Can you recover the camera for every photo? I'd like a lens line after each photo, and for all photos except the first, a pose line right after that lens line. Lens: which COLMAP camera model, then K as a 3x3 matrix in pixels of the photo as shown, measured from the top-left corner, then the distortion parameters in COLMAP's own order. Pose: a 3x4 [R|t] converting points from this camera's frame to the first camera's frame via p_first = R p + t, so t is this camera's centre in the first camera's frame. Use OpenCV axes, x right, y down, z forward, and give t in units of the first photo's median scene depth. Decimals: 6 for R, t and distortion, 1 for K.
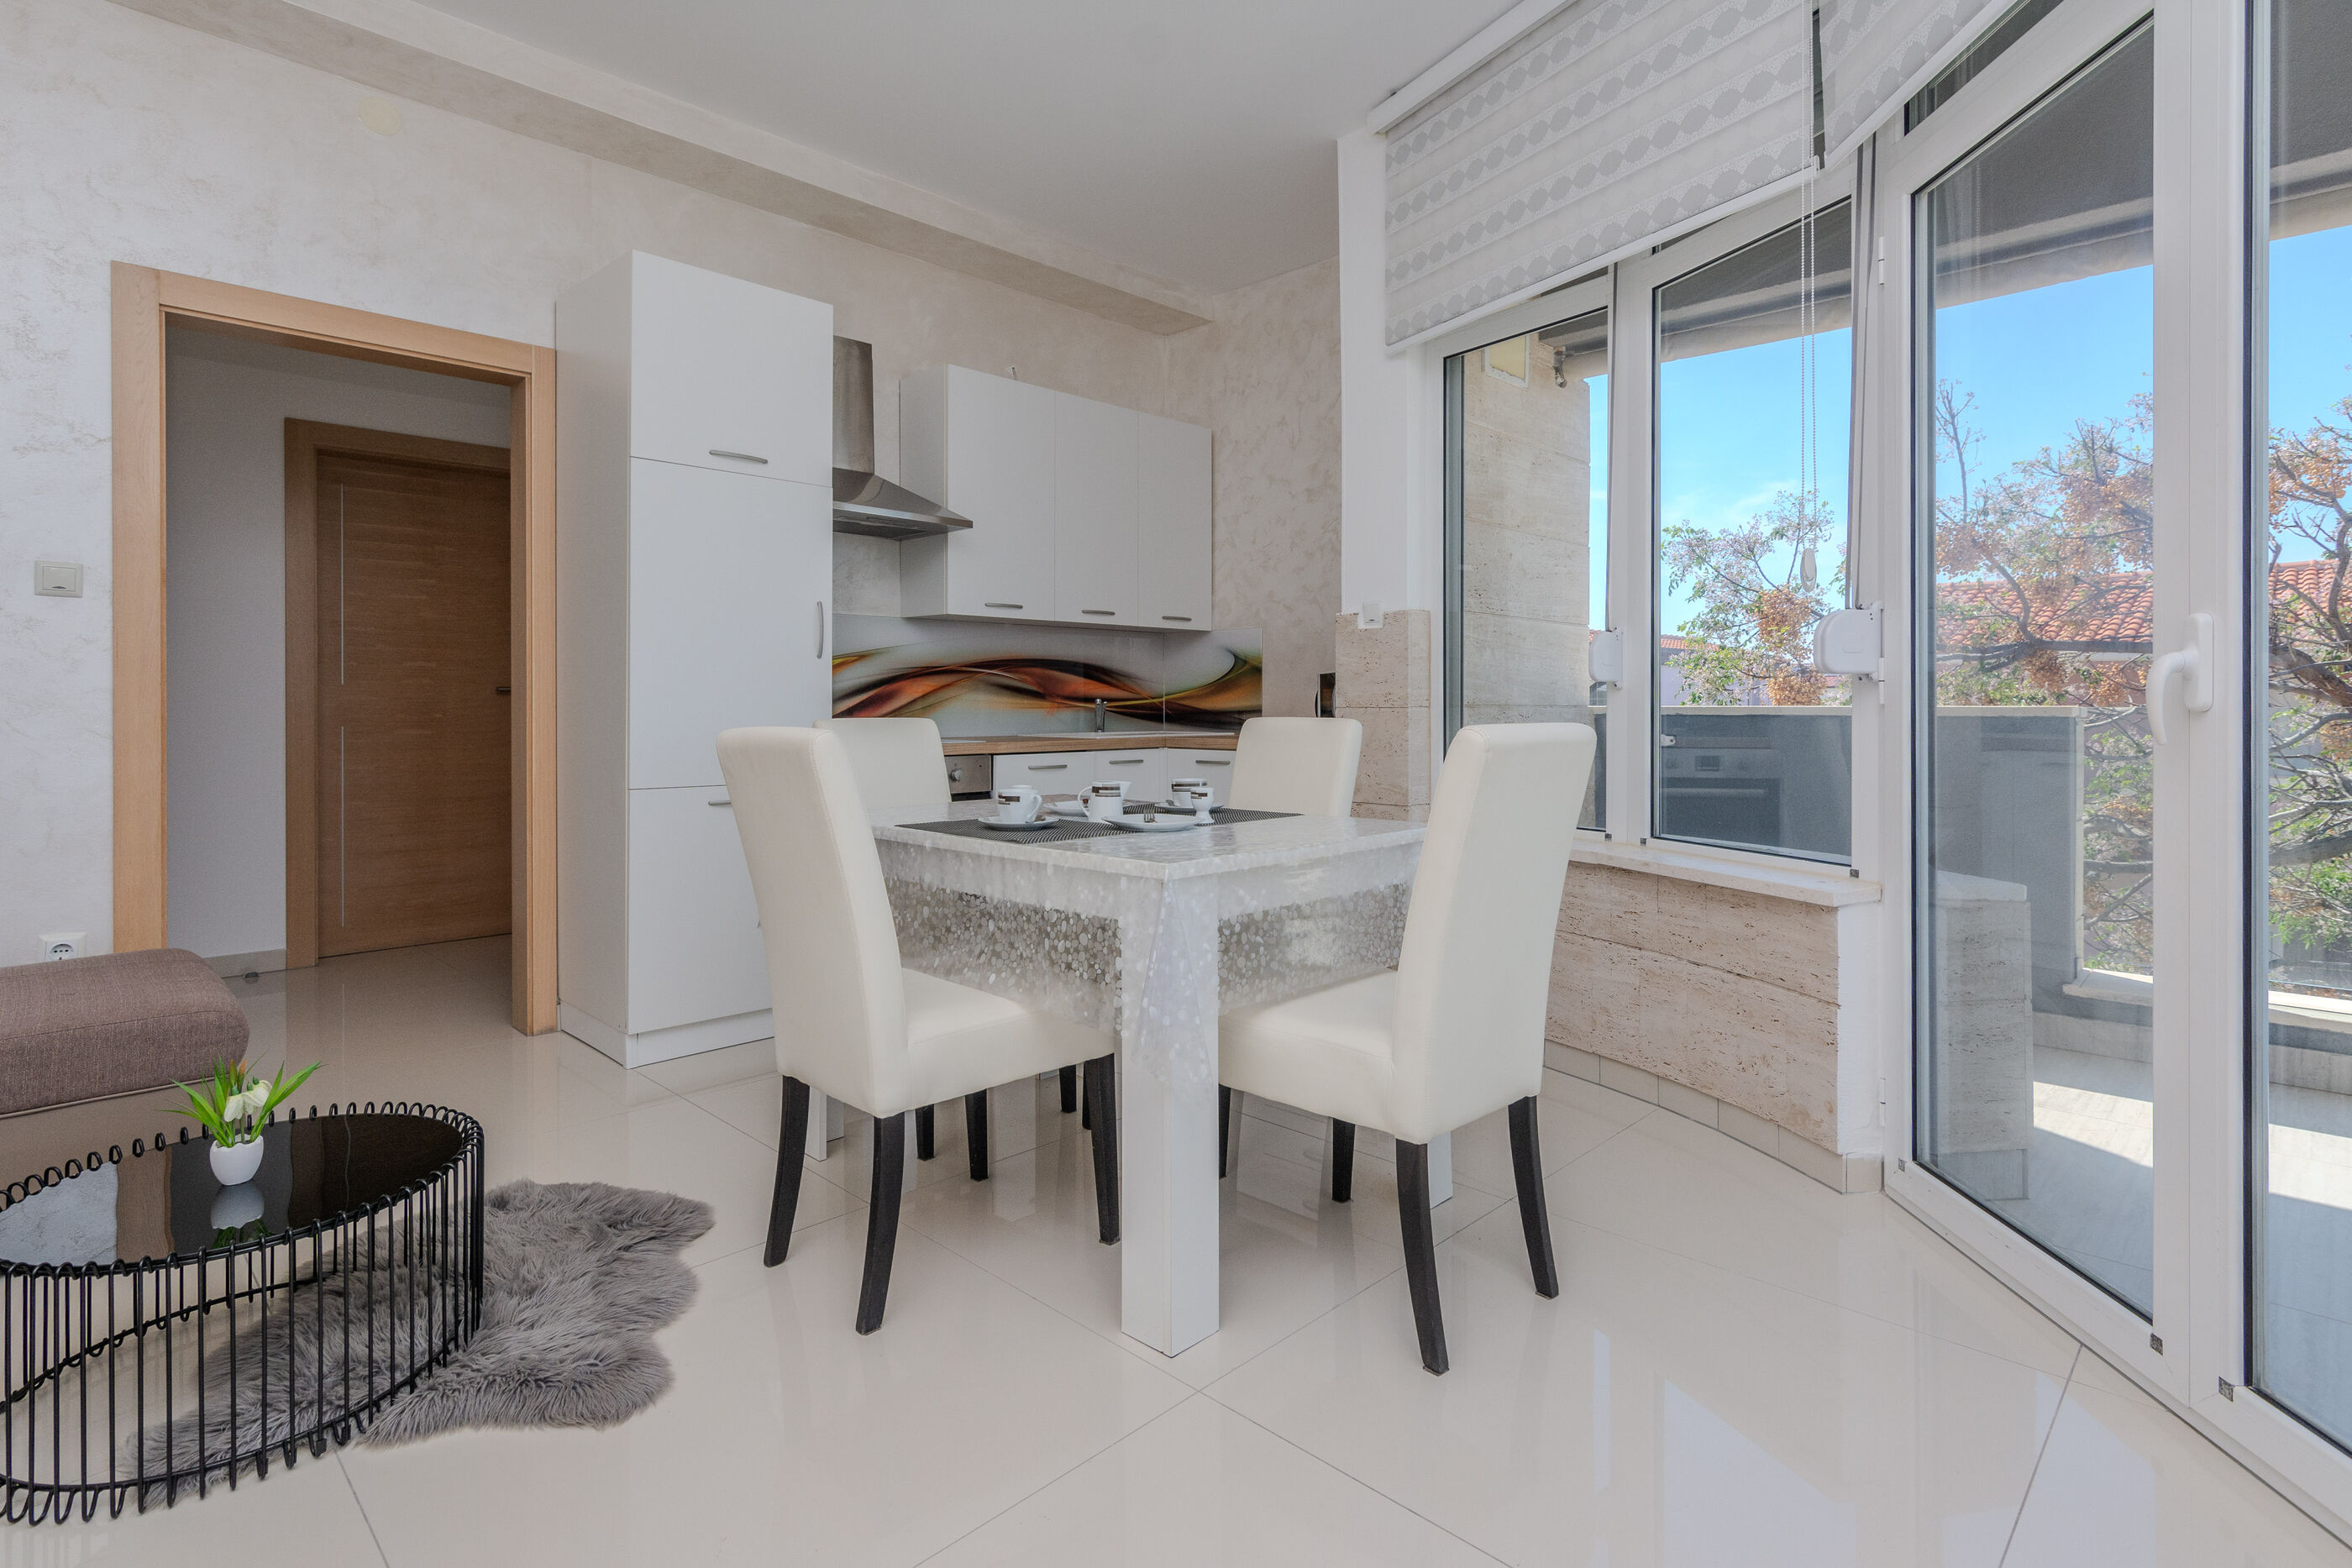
lens RADIAL K [[1174.8, 0, 1225.9], [0, 1174.8, 725.4], [0, 0, 1]] dist [0.010631, -0.006914]
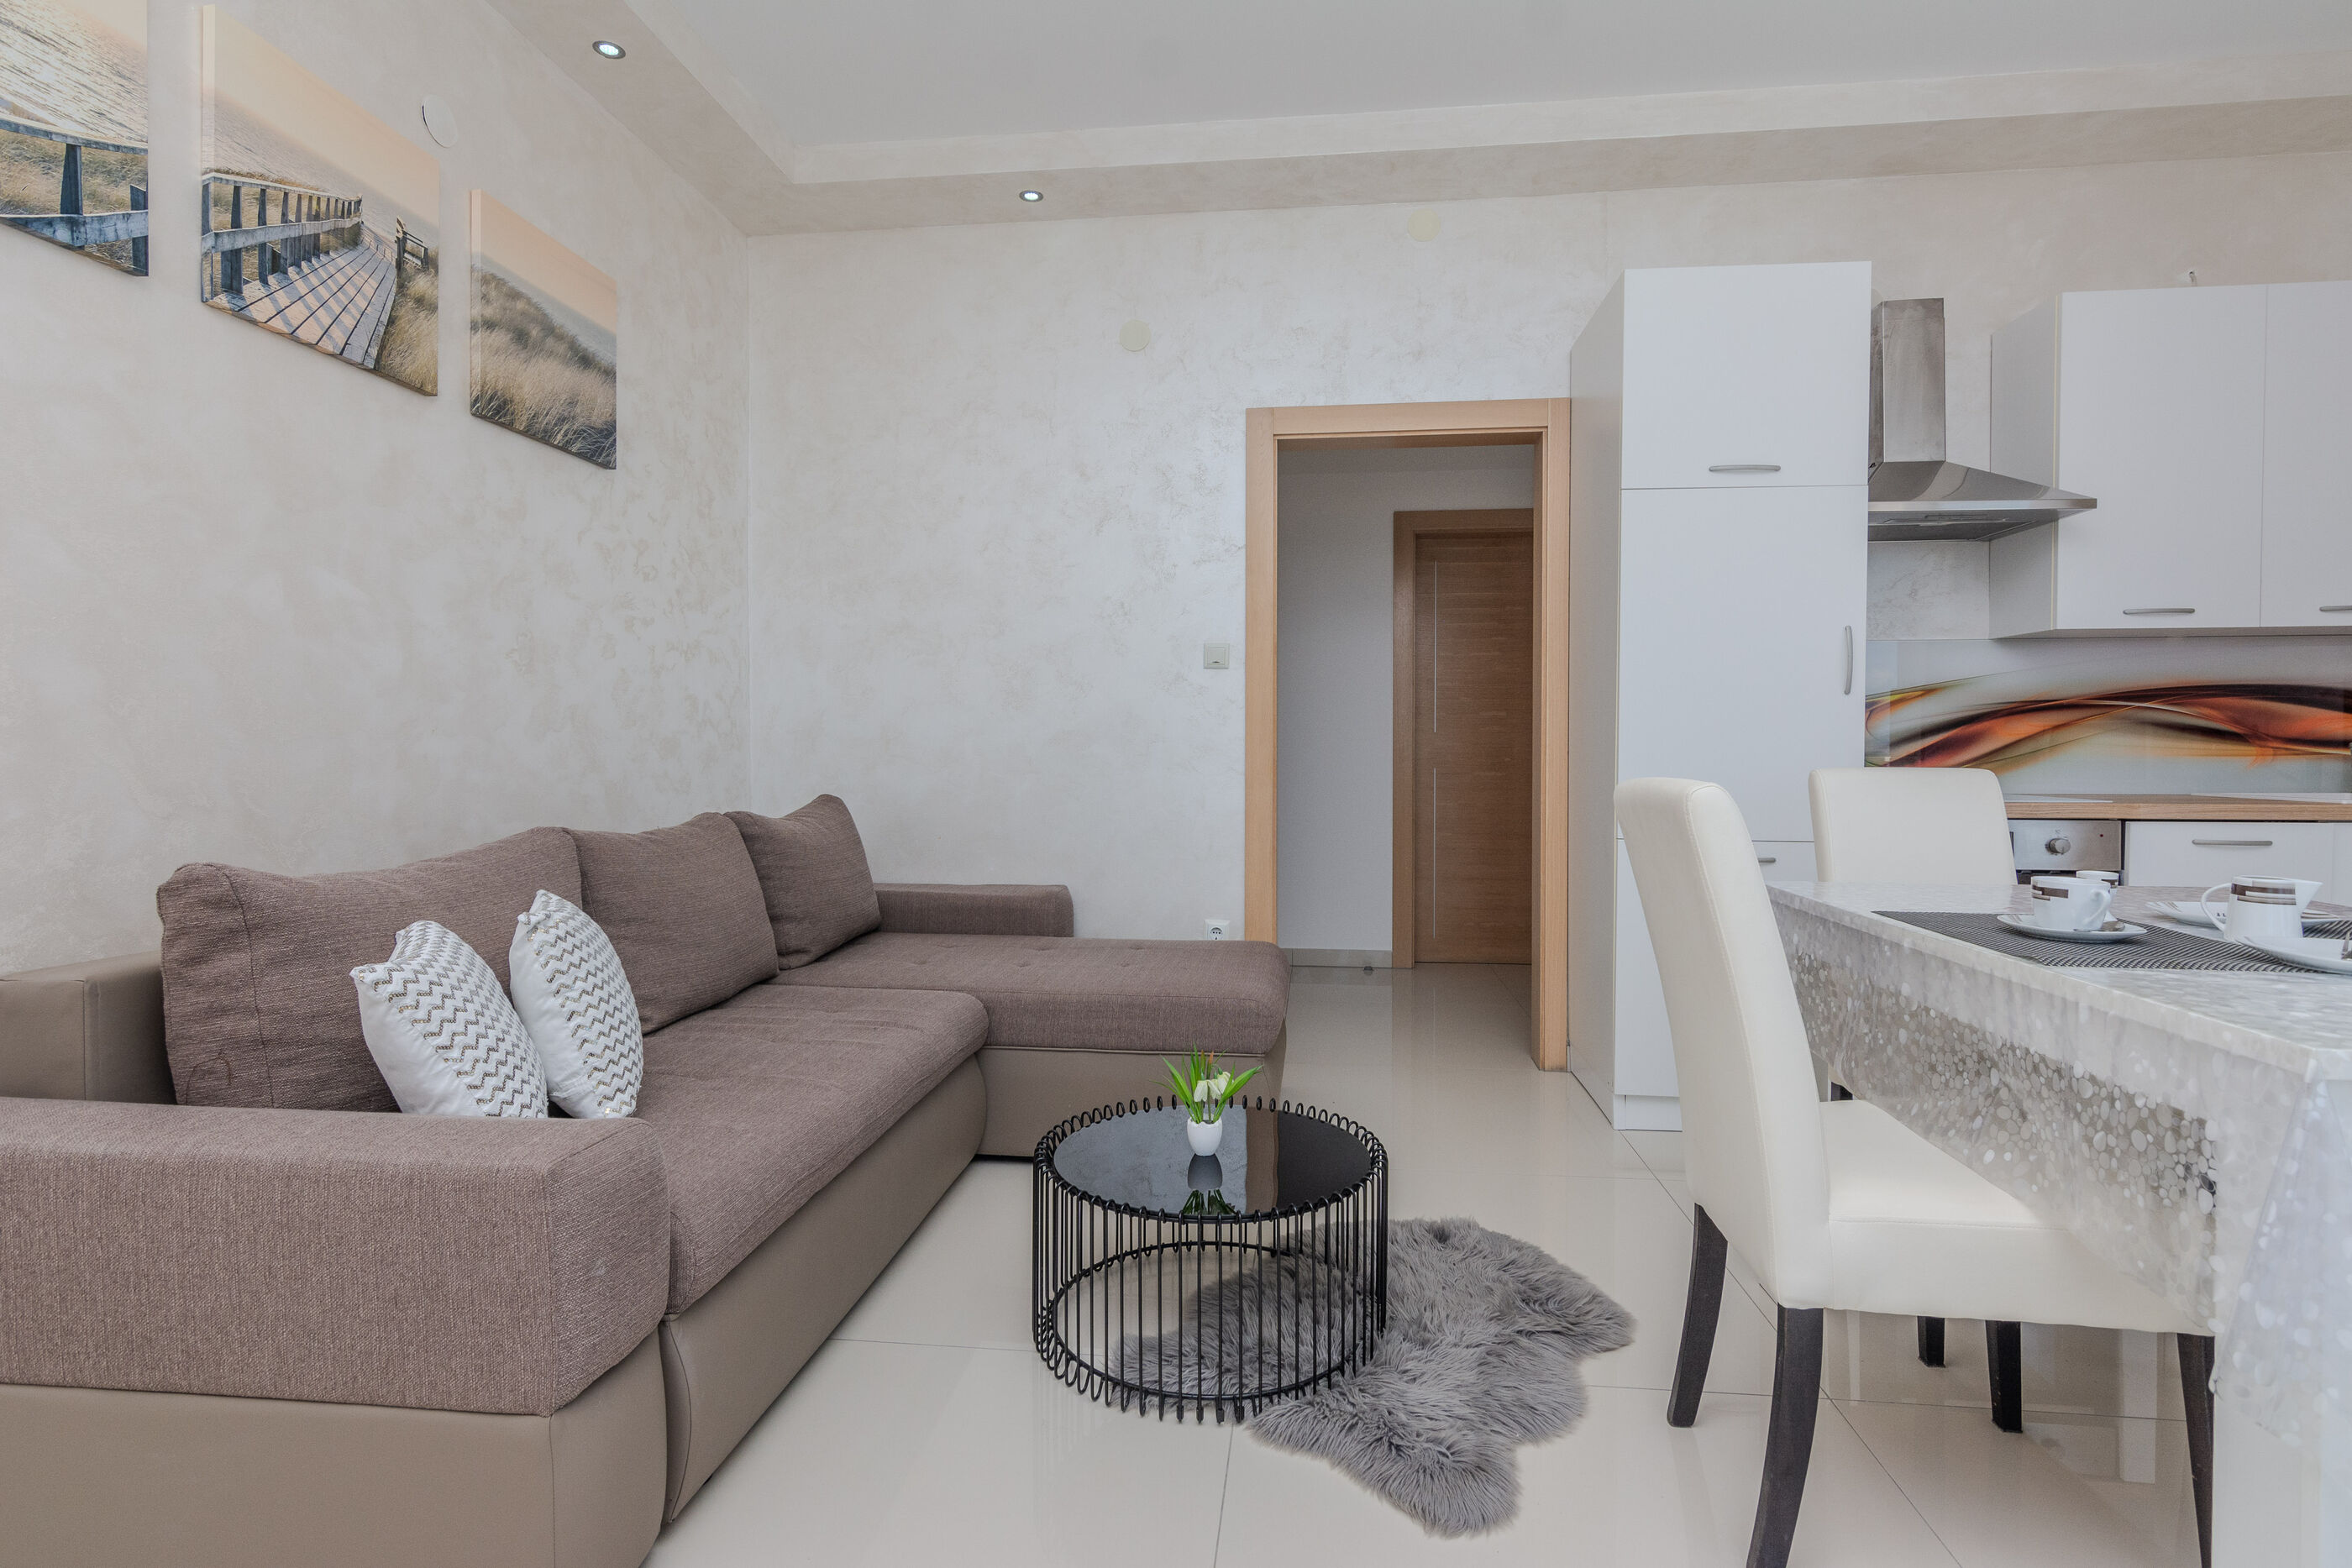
lens RADIAL K [[1174.8, 0, 1135.0], [0, 1174.8, 771.5], [0, 0, 1]] dist [0.010631, -0.006914]
pose [[0.590998, 0.016695, -0.806500, 0.037625], [-0.015733, 0.999834, 0.009169, -0.003496], [0.806520, 0.007270, 0.591162, 0.138370]]
